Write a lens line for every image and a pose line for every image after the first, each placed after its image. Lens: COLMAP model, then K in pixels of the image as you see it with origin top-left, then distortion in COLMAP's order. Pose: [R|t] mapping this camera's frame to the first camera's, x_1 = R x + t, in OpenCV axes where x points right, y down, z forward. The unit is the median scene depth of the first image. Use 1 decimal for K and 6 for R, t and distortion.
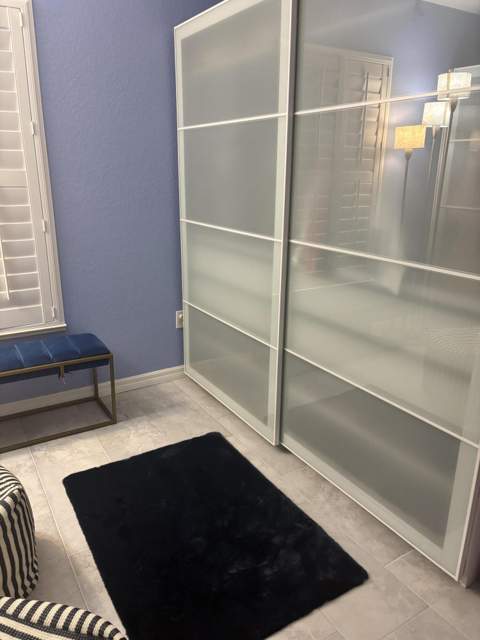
lens RADIAL K [[495.1, 0, 247.3], [0, 495.1, 322.4], [0, 0, 1]] dist [0.107248, -0.112336]
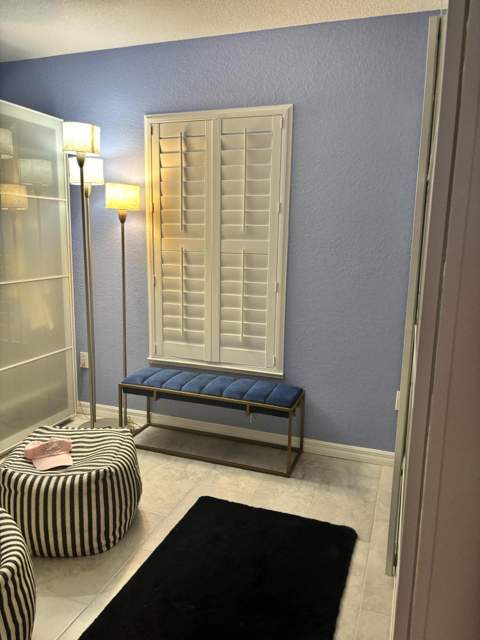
lens RADIAL K [[495.1, 0, 247.3], [0, 495.1, 322.4], [0, 0, 1]] dist [0.107248, -0.112336]
pose [[0.623596, 0.138460, -0.769387, 0.447272], [-0.247607, 0.968501, -0.026395, -0.061488], [0.741498, 0.206966, 0.638237, 0.221260]]
